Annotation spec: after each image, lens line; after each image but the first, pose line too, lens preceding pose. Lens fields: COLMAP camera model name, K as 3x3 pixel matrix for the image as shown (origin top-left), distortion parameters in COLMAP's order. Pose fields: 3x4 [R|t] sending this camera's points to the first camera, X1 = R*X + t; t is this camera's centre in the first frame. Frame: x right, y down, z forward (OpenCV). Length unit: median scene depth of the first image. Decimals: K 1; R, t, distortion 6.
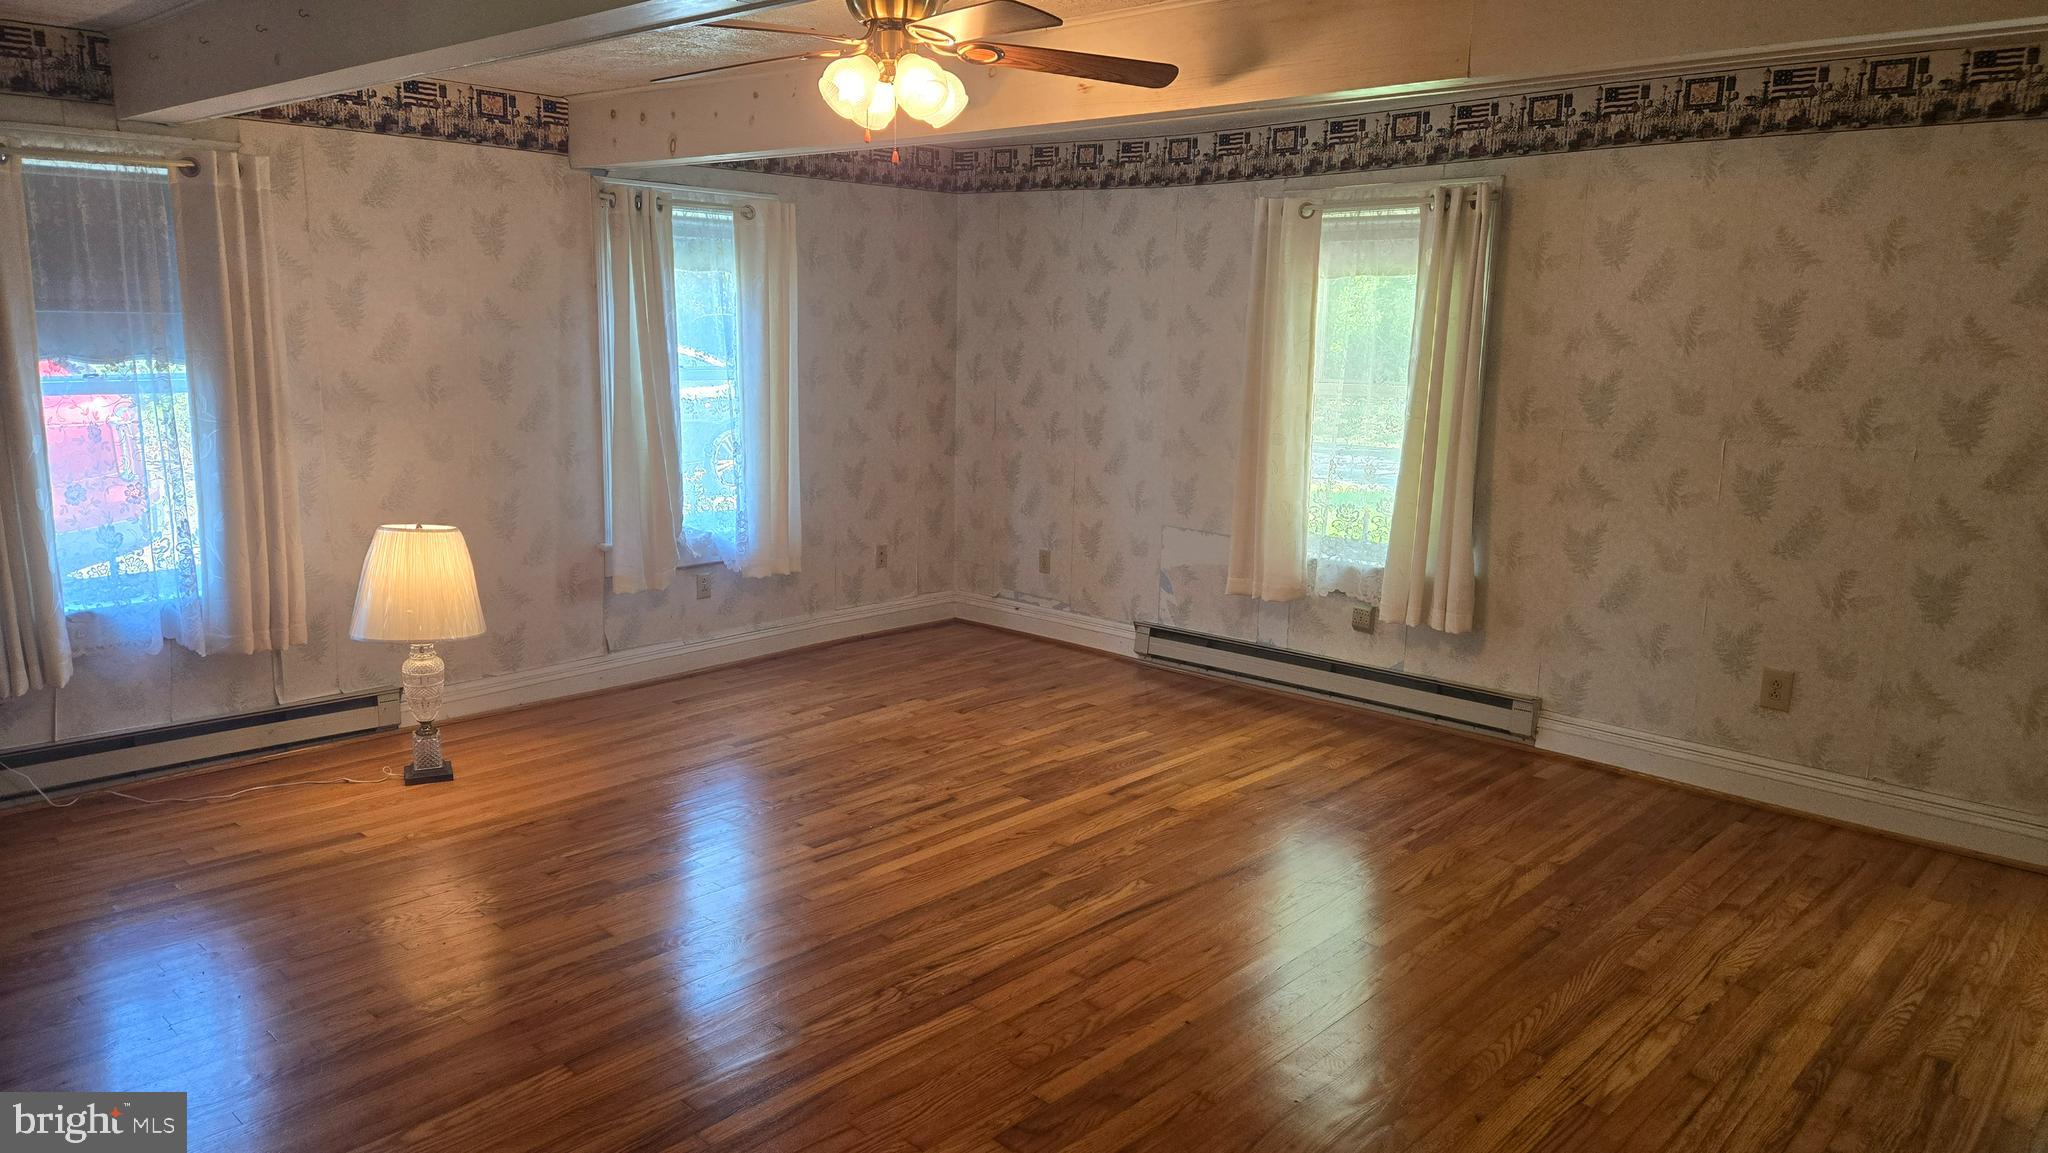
lens RADIAL K [[1354.1, 0, 1004.1], [0, 1354.1, 552.9], [0, 0, 1]] dist [0.057667, -0.051871]
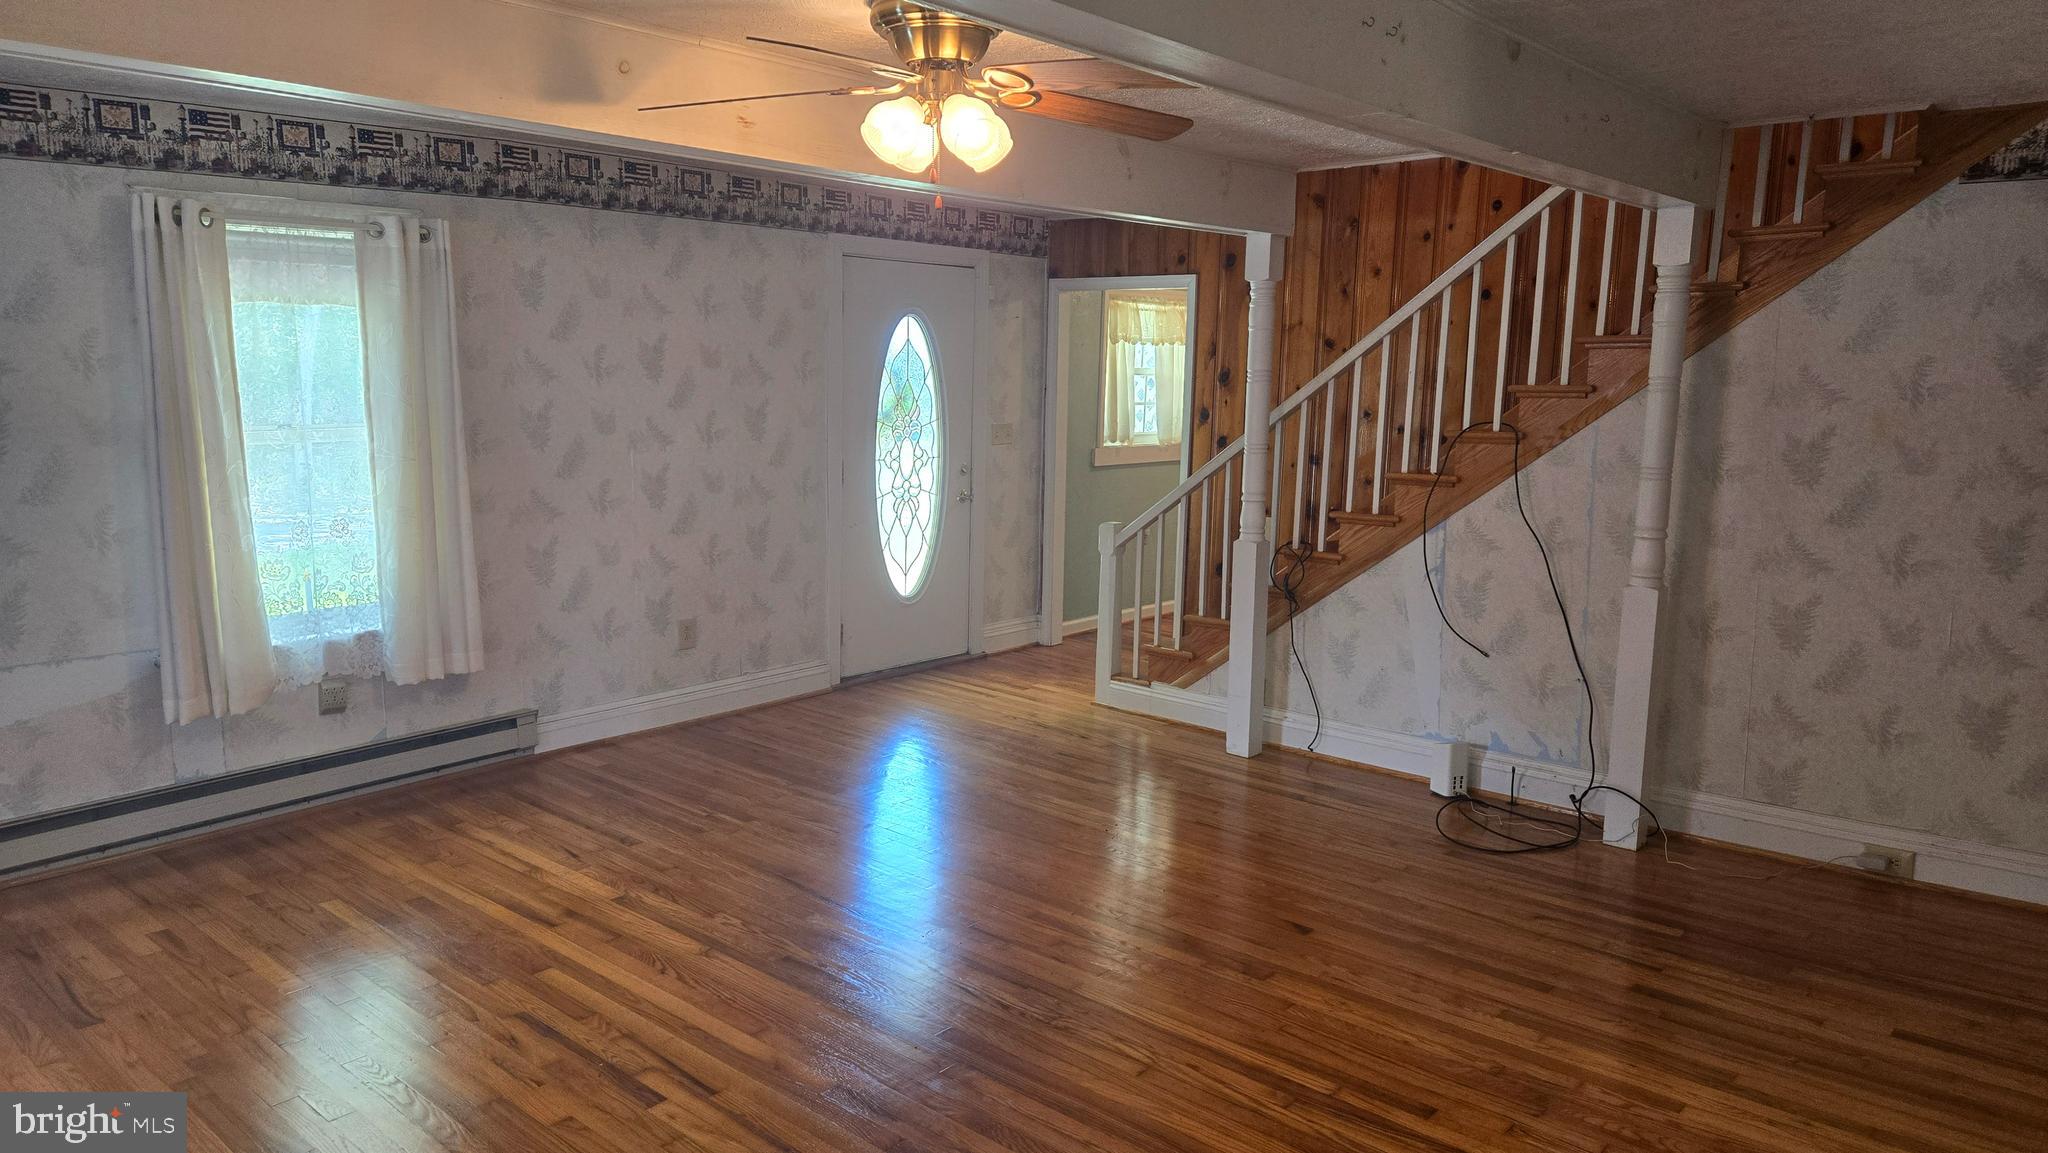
lens RADIAL K [[1354.1, 0, 984.6], [0, 1354.1, 573.4], [0, 0, 1]] dist [0.057667, -0.051871]
pose [[-0.024877, -0.172150, 0.984757, -0.716898], [0.163156, 0.971155, 0.173894, -0.136802], [-0.986287, 0.164995, 0.003928, 0.688730]]
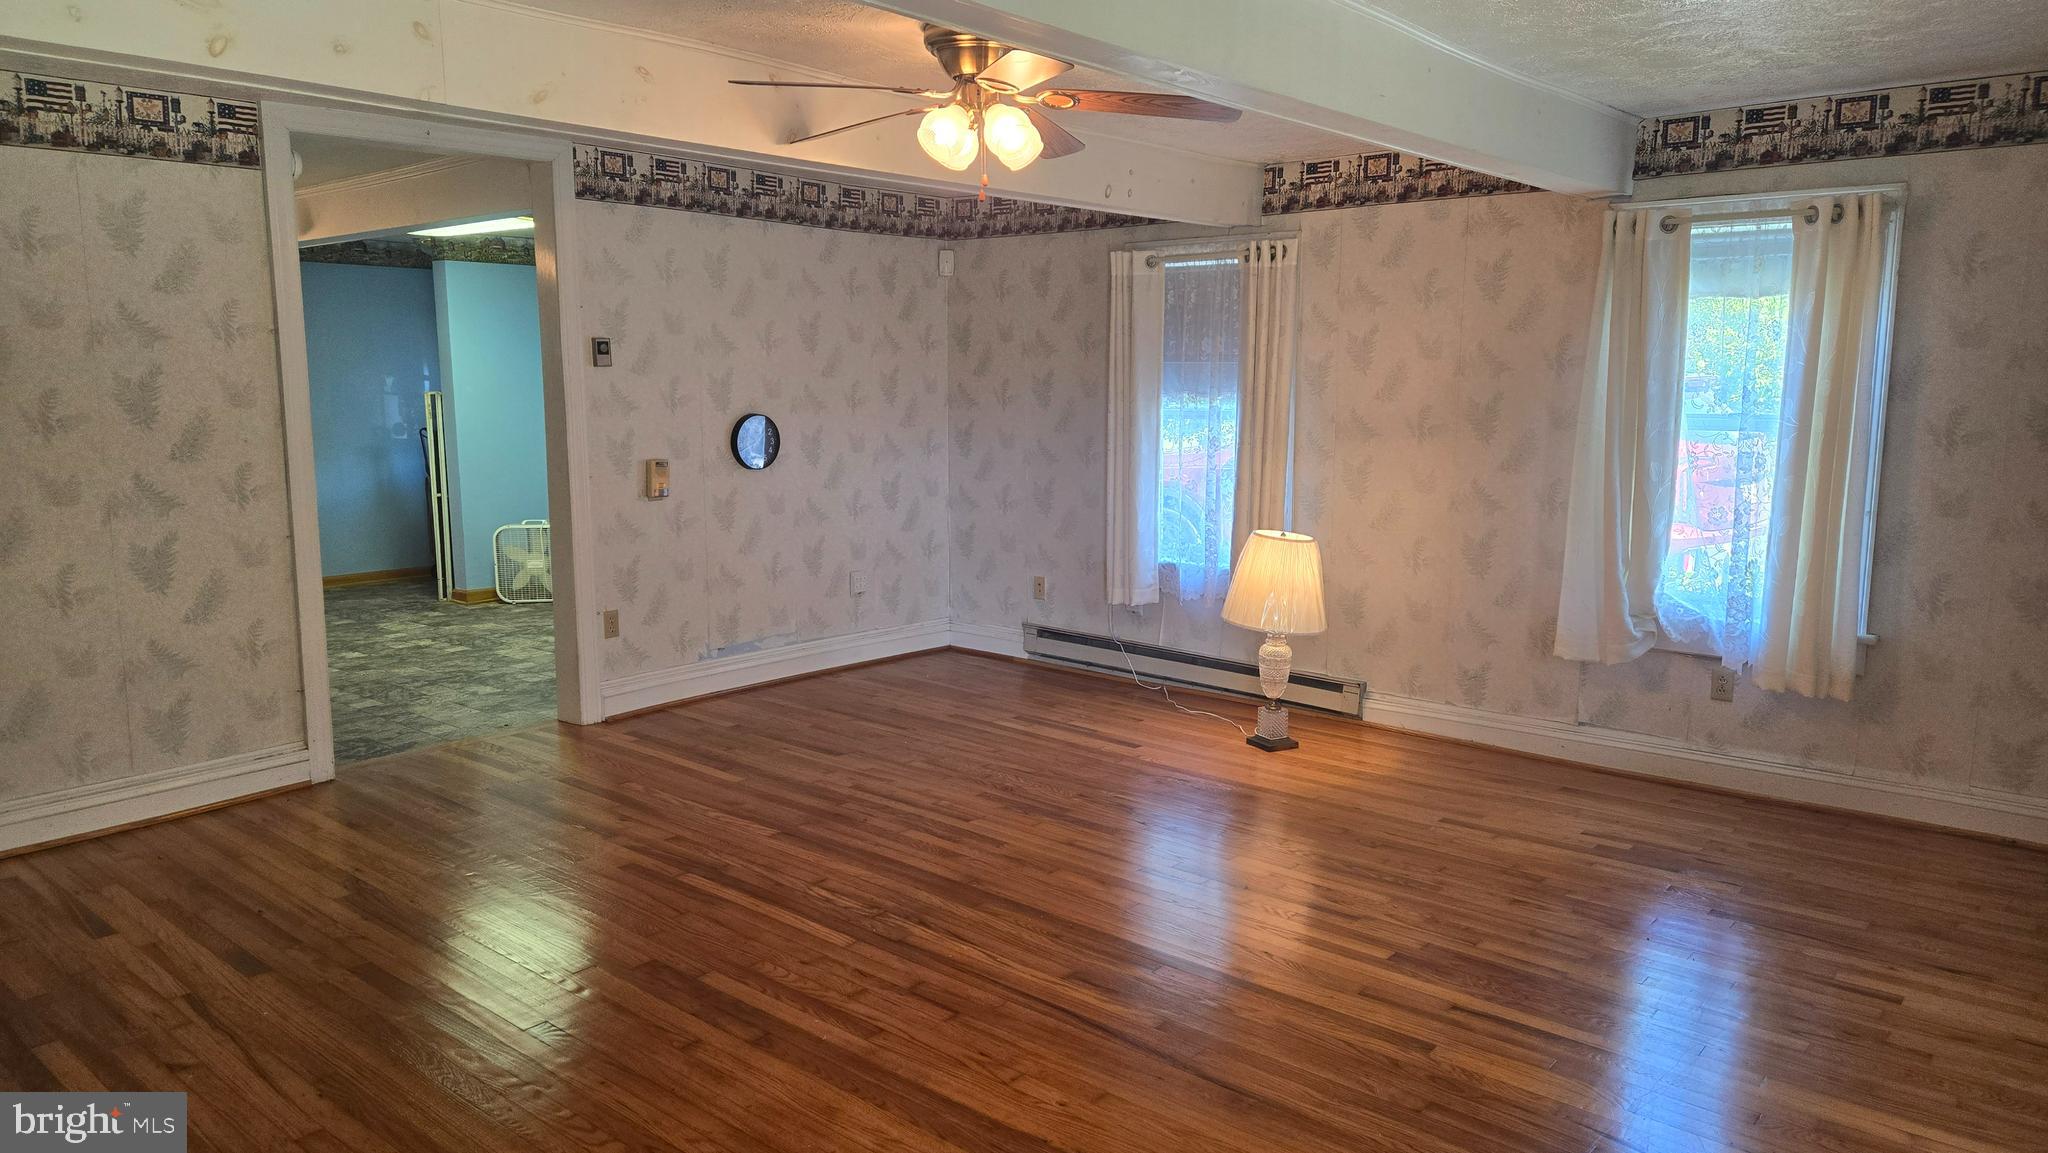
lens RADIAL K [[1354.1, 0, 1012.2], [0, 1354.1, 562.9], [0, 0, 1]] dist [0.057667, -0.051871]
pose [[0.064293, 0.124191, -0.990173, 0.727585], [-0.171924, 0.978769, 0.111597, -0.086554], [0.983010, 0.163060, 0.084279, 0.667330]]
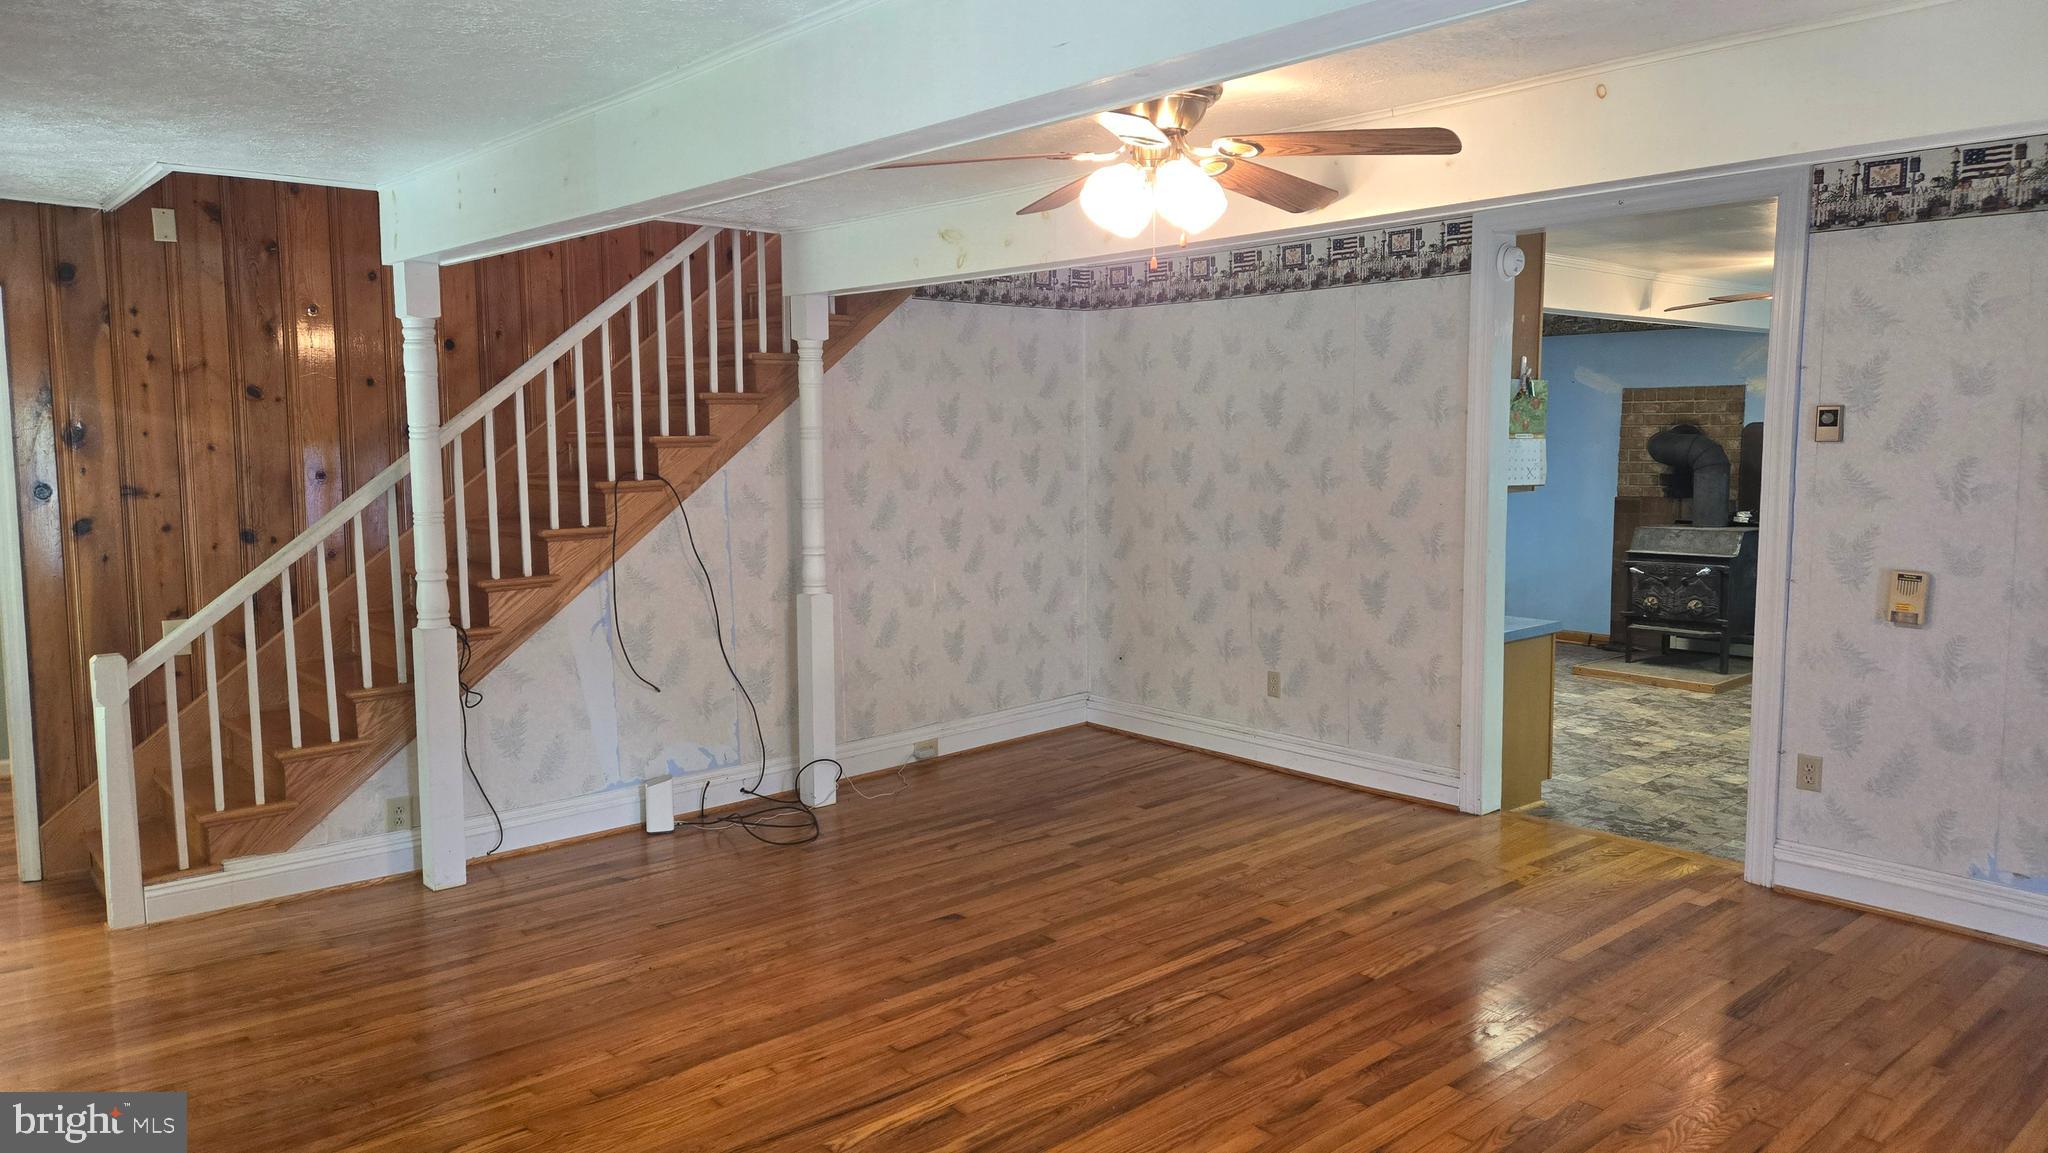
lens RADIAL K [[1354.1, 0, 1009.3], [0, 1354.1, 561.8], [0, 0, 1]] dist [0.057667, -0.051871]
pose [[-0.995781, -0.025775, 0.088073, -0.046126], [-0.000932, 0.962536, 0.271153, -0.236968], [-0.091762, 0.269927, -0.958498, 1.366370]]
